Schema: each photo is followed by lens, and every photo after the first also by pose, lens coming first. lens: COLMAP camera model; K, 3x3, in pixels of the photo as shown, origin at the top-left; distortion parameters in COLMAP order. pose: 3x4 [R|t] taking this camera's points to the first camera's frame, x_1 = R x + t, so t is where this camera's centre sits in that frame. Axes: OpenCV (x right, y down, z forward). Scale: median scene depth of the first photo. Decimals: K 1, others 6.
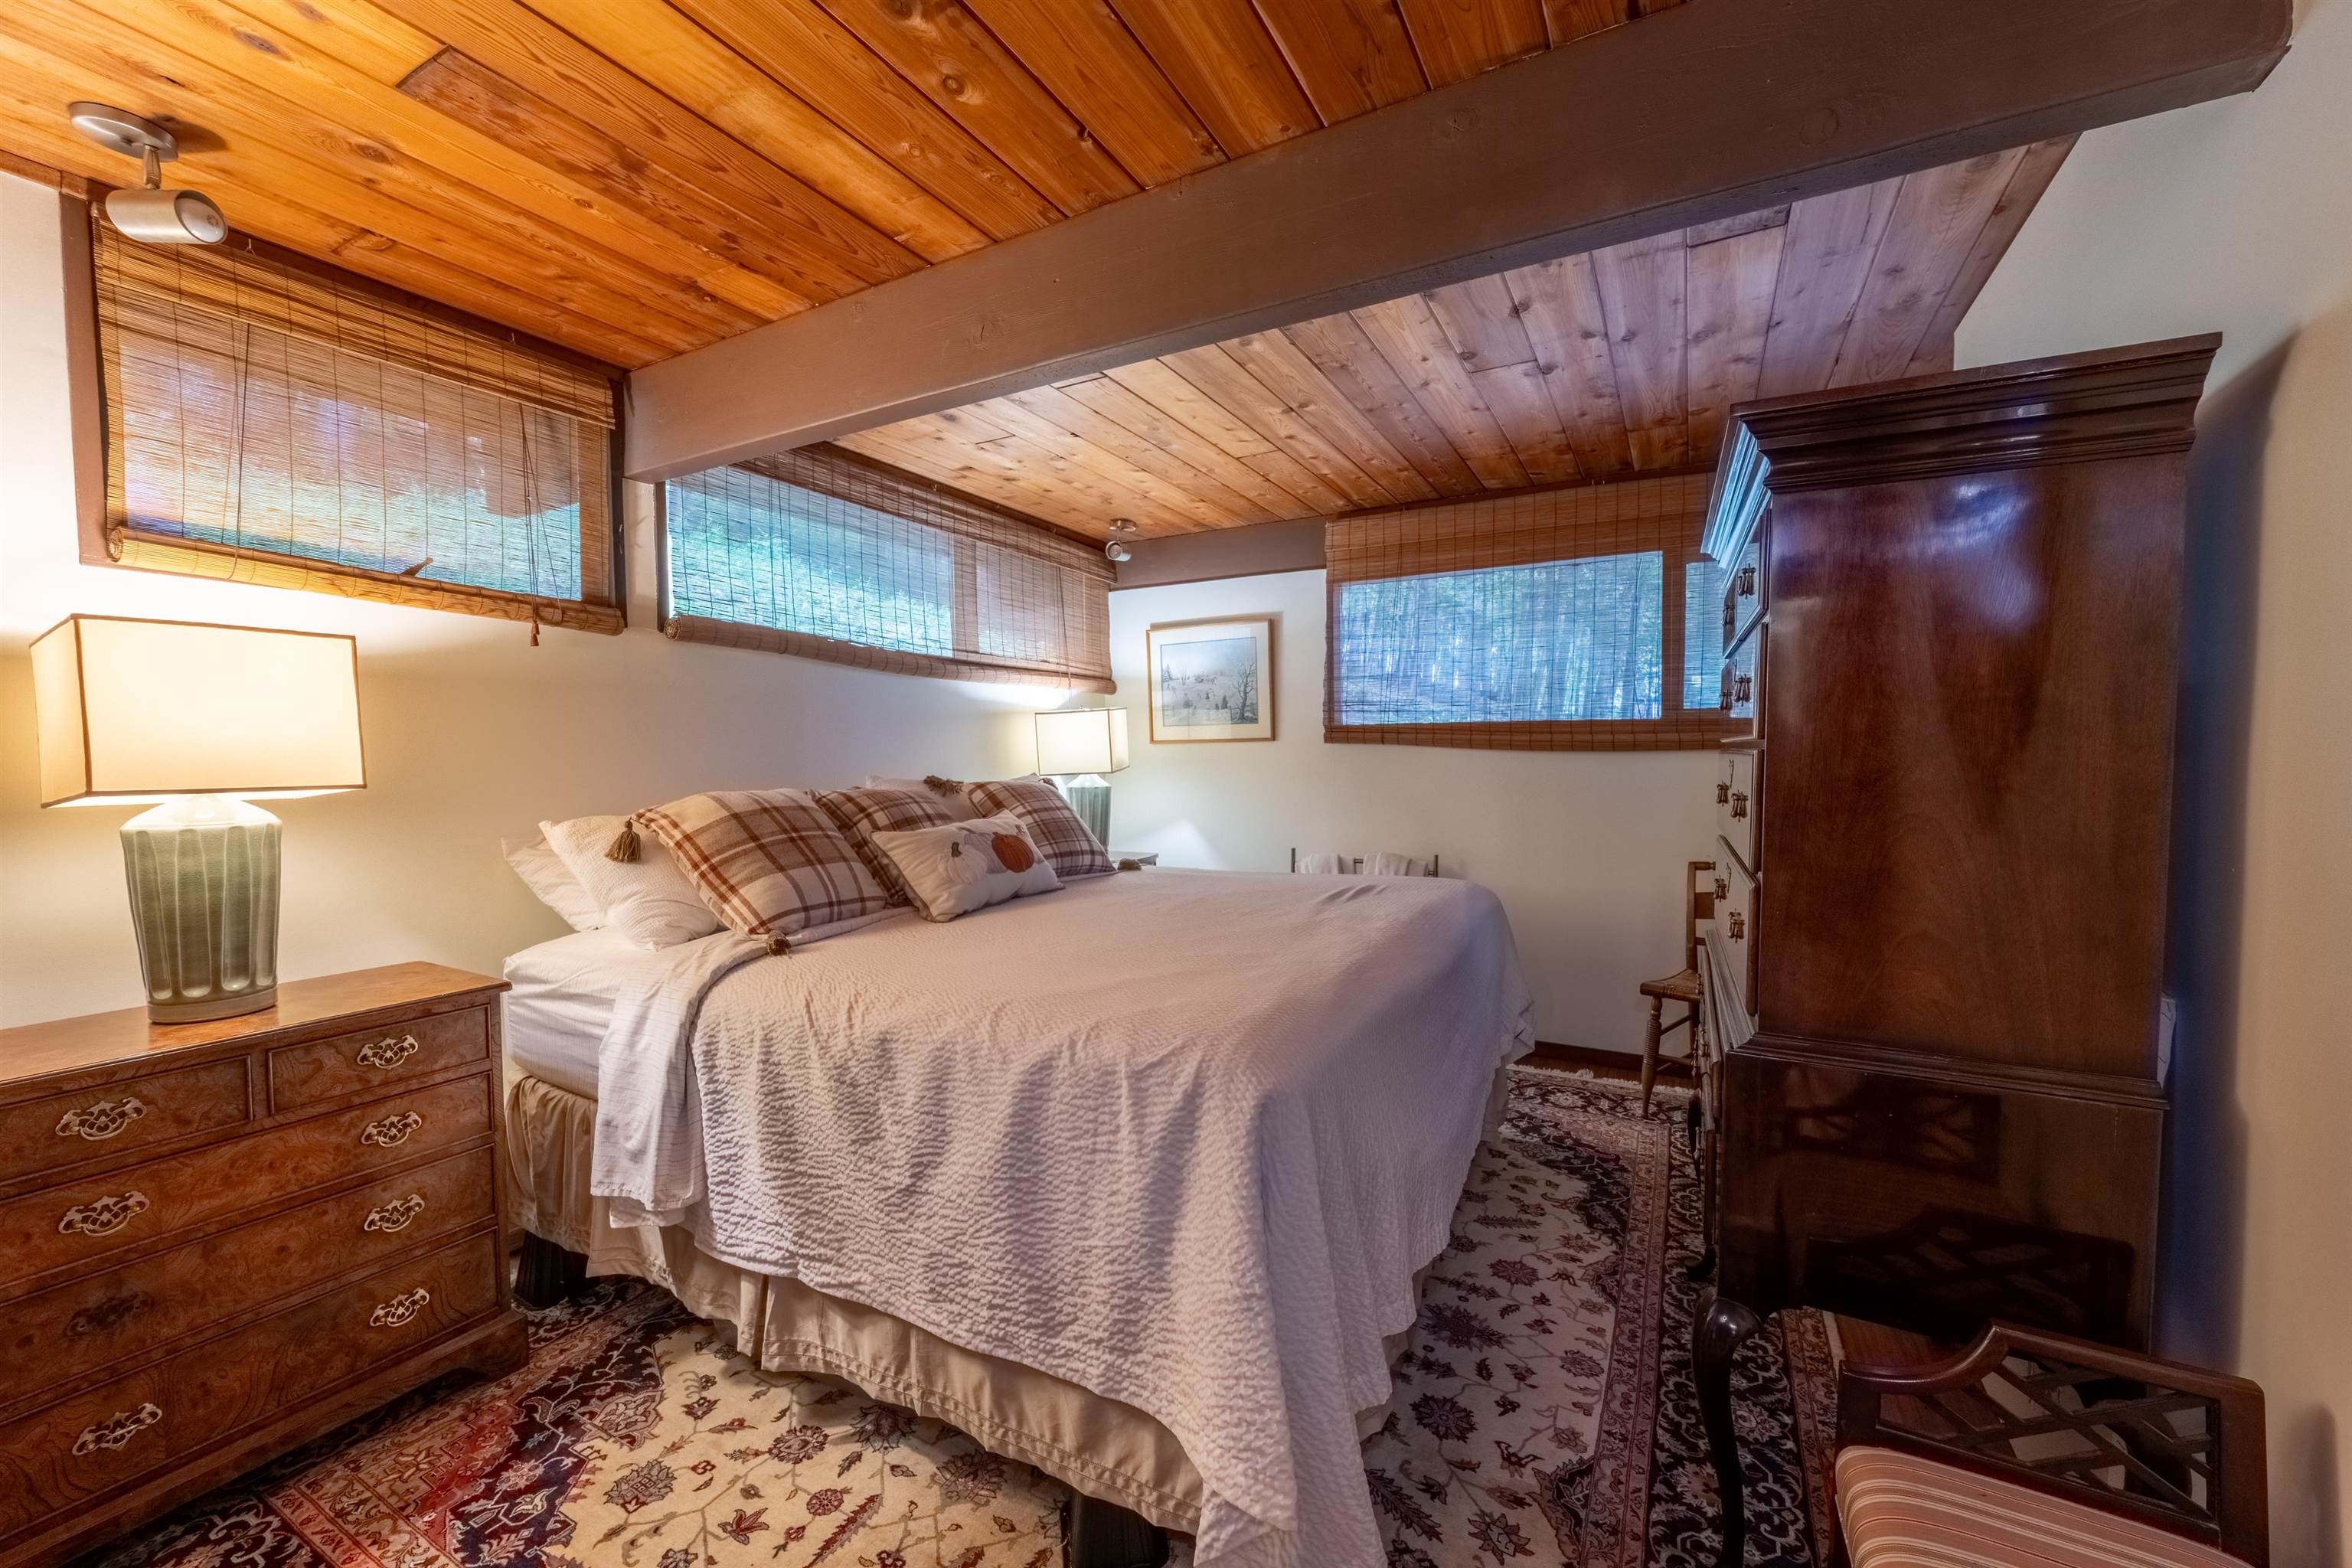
lens RADIAL K [[920.3, 0, 1170.9], [0, 920.3, 789.8], [0, 0, 1]] dist [-0.000846, -0.000073]
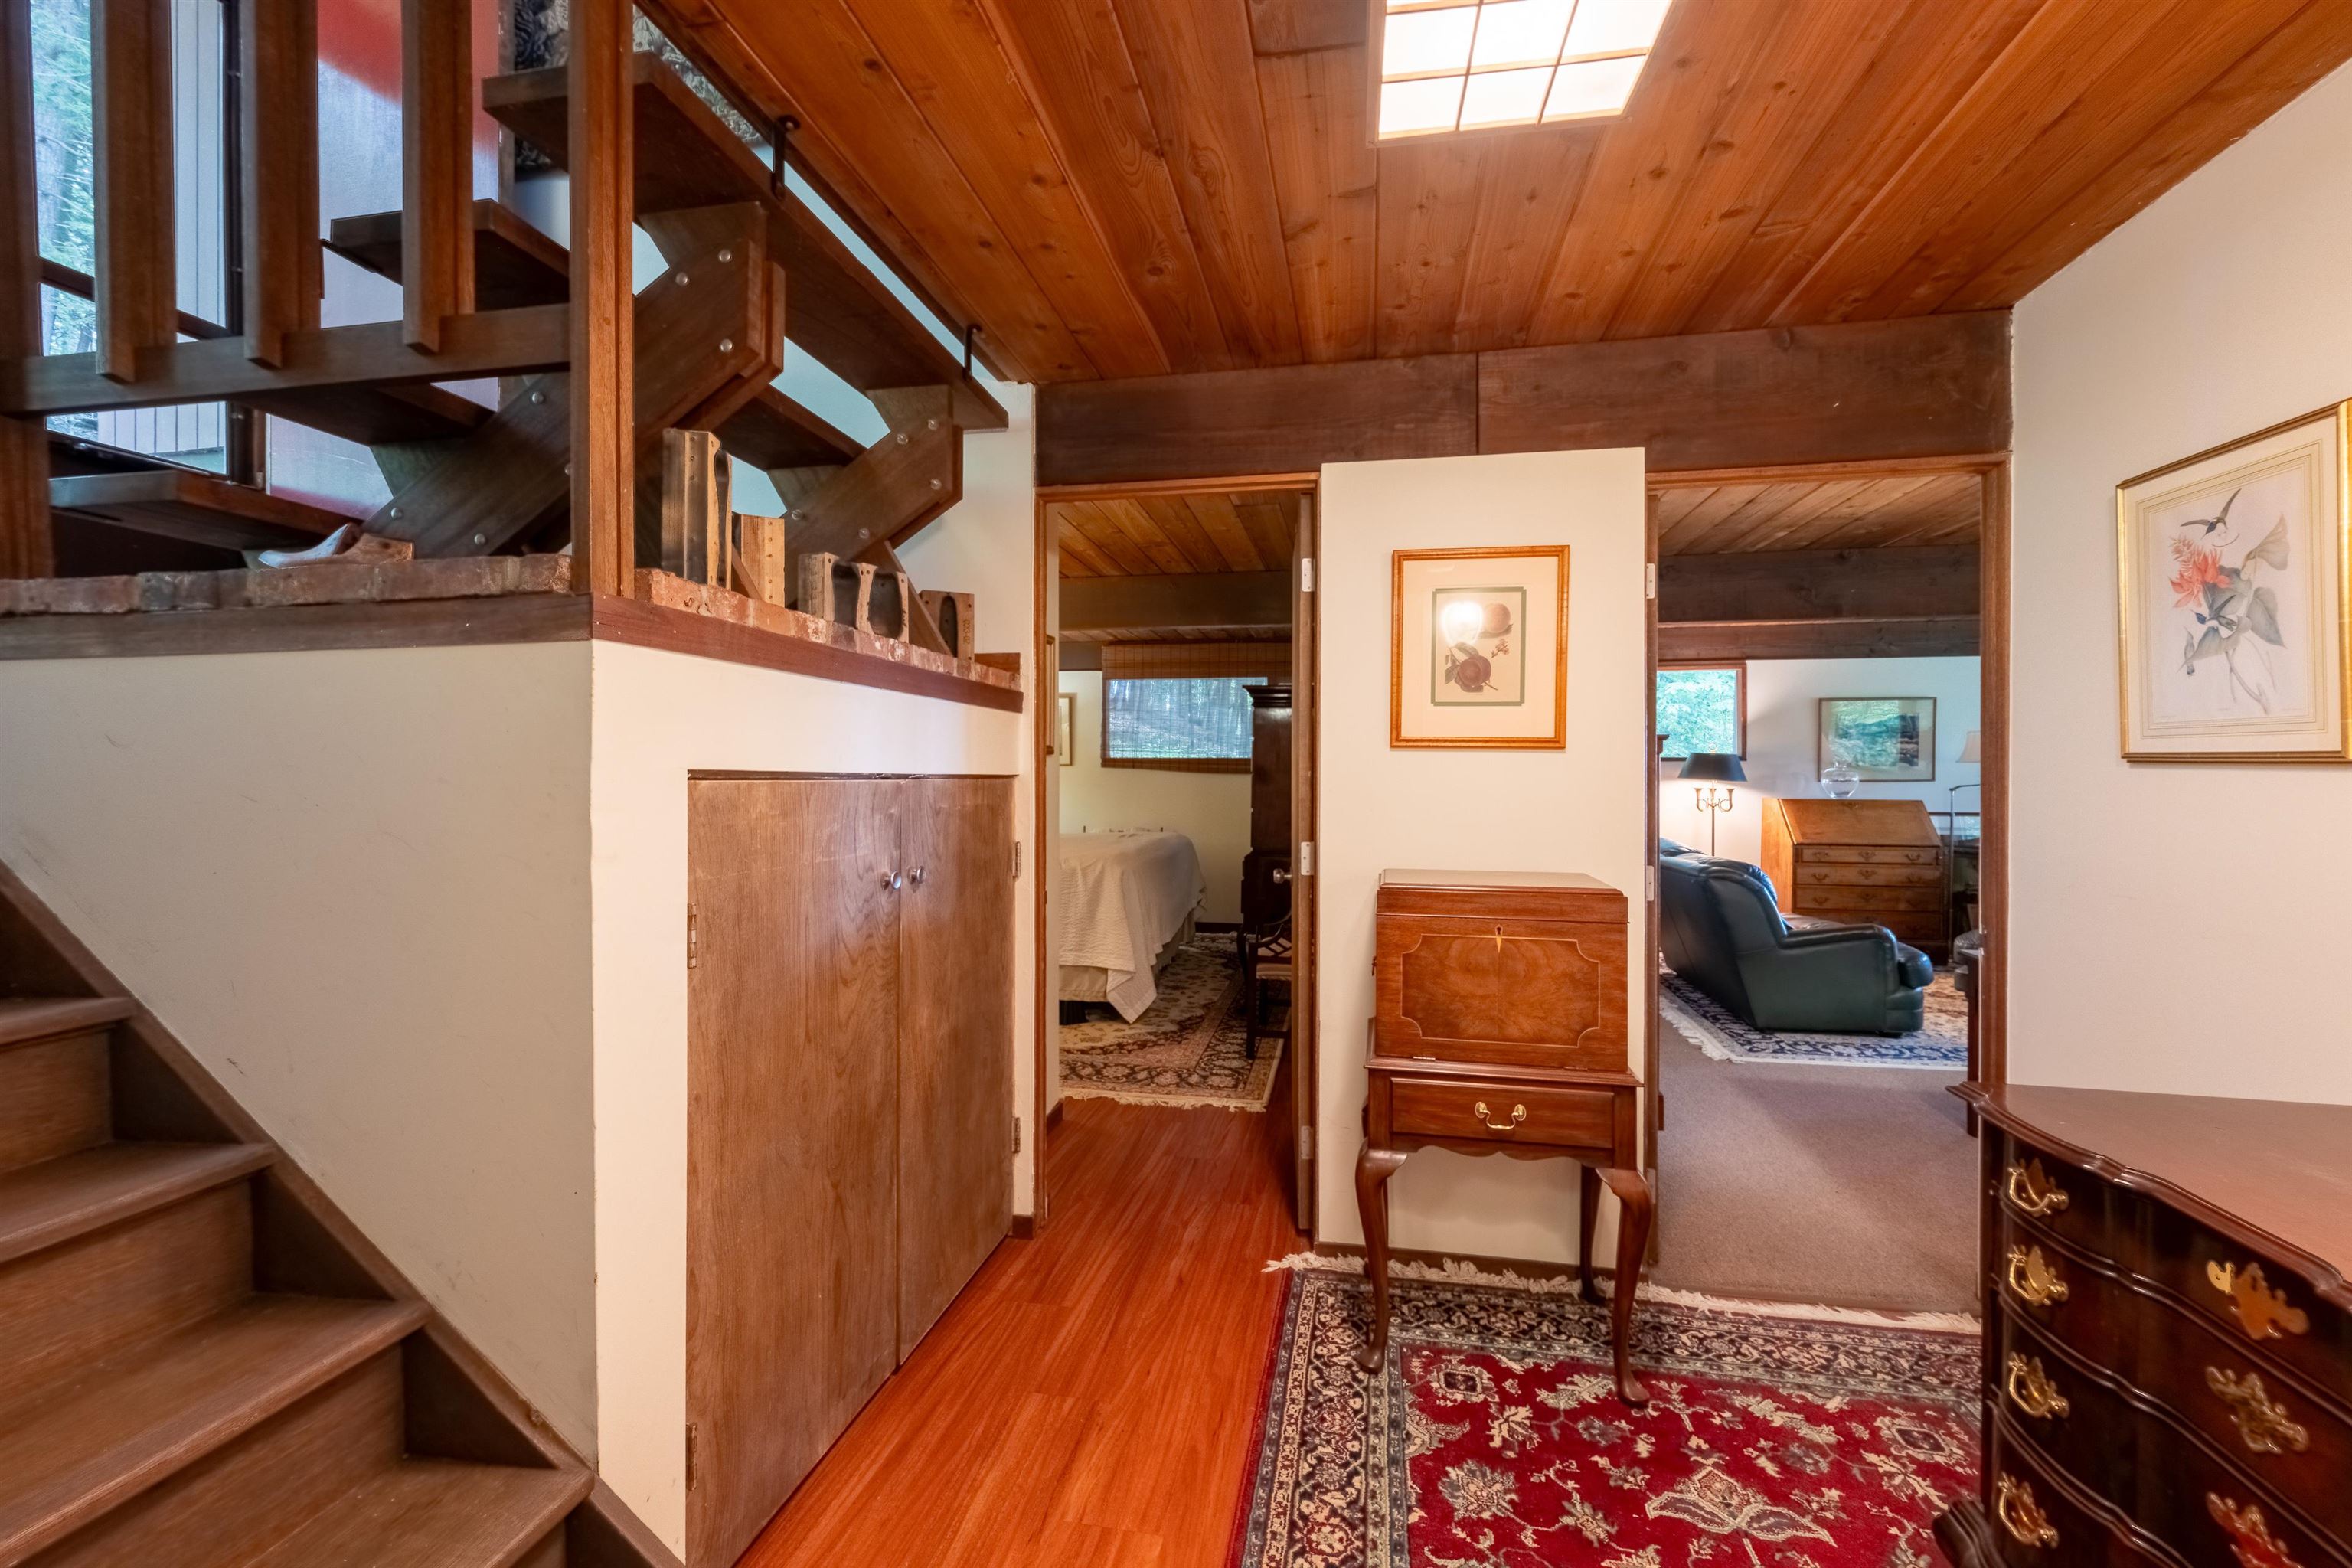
lens RADIAL K [[920.3, 0, 1181.7], [0, 920.3, 778.2], [0, 0, 1]] dist [-0.000846, -0.000073]
pose [[0.950108, 0.012698, 0.311661, -0.253450], [-0.002997, 0.999497, -0.031586, 0.026950], [-0.311905, 0.029076, 0.949668, -0.788324]]
